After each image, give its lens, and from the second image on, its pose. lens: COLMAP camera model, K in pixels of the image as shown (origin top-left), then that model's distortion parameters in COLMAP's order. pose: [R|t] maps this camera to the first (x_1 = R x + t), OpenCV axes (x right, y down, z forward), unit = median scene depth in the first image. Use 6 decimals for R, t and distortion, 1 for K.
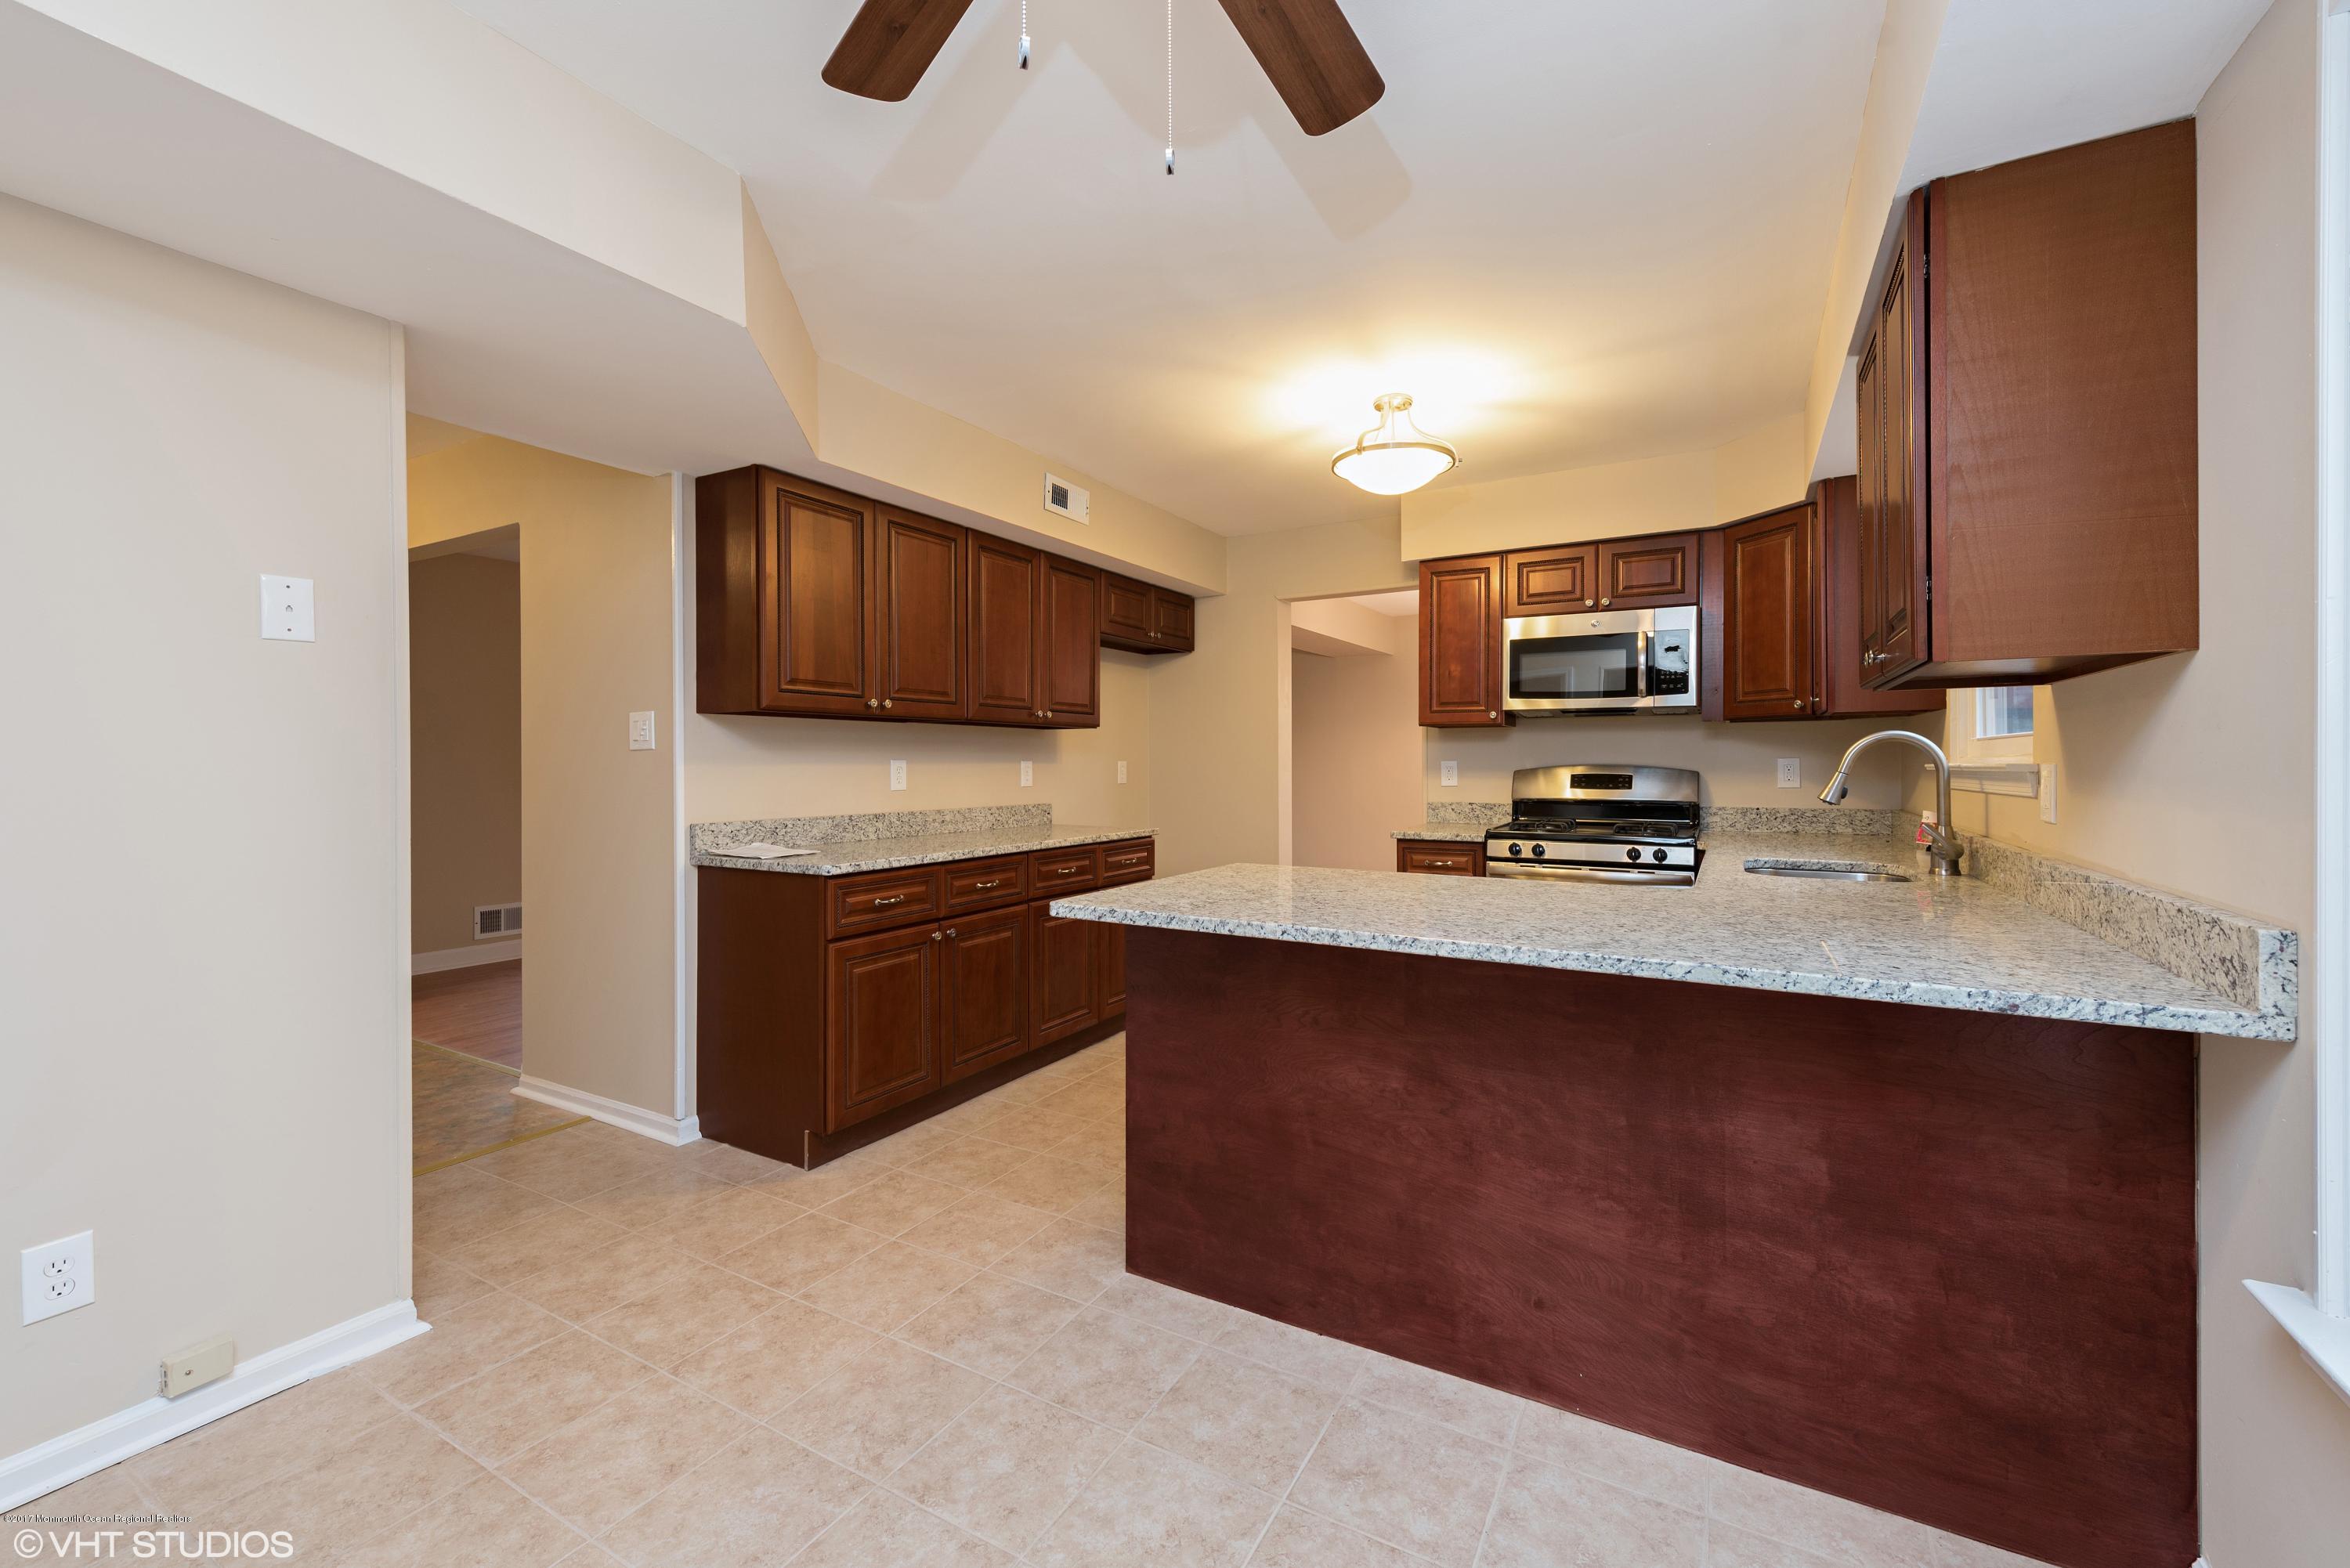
lens RADIAL K [[946.0, 0, 1183.8], [0, 946.0, 768.8], [0, 0, 1]] dist [0.002667, -0.000044]
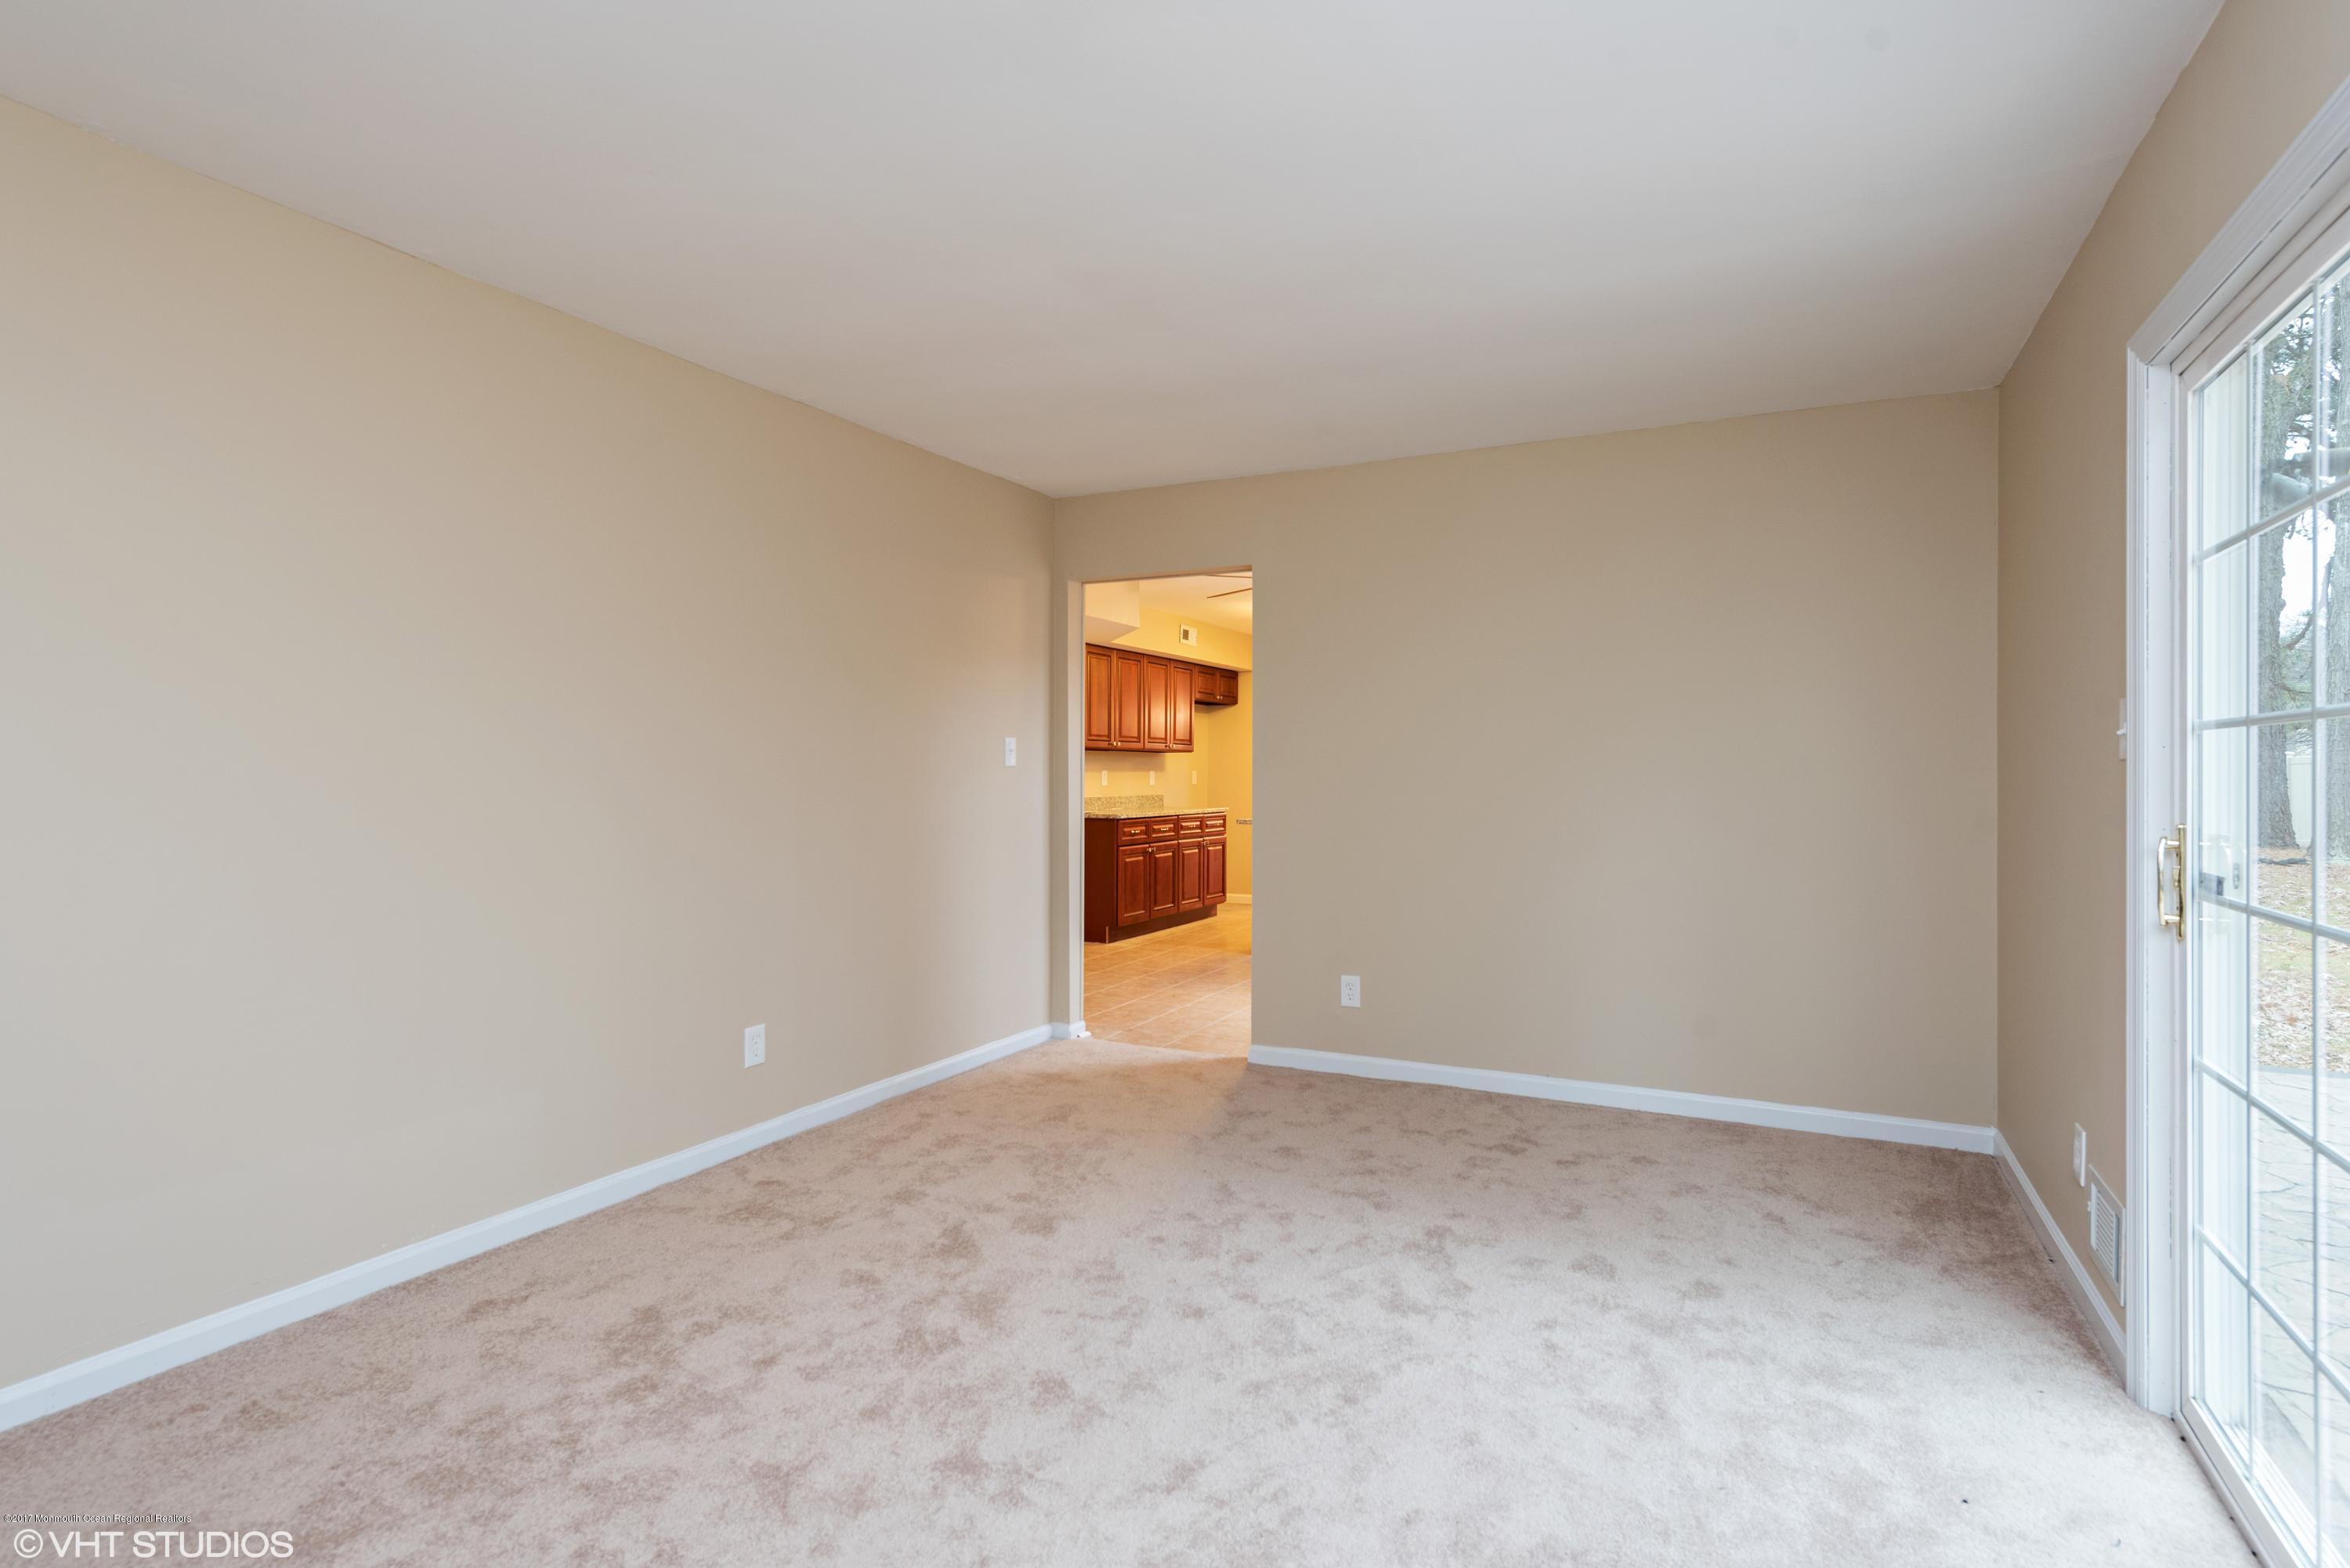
lens RADIAL K [[1196.1, 0, 1176.2], [0, 1196.1, 782.9], [0, 0, 1]] dist [0.000819, 0.000097]
pose [[0.998731, 0.002989, 0.050268, -0.232623], [-0.003037, 0.999995, 0.000888, 0.012292], [-0.050265, -0.001039, 0.998735, -1.242824]]
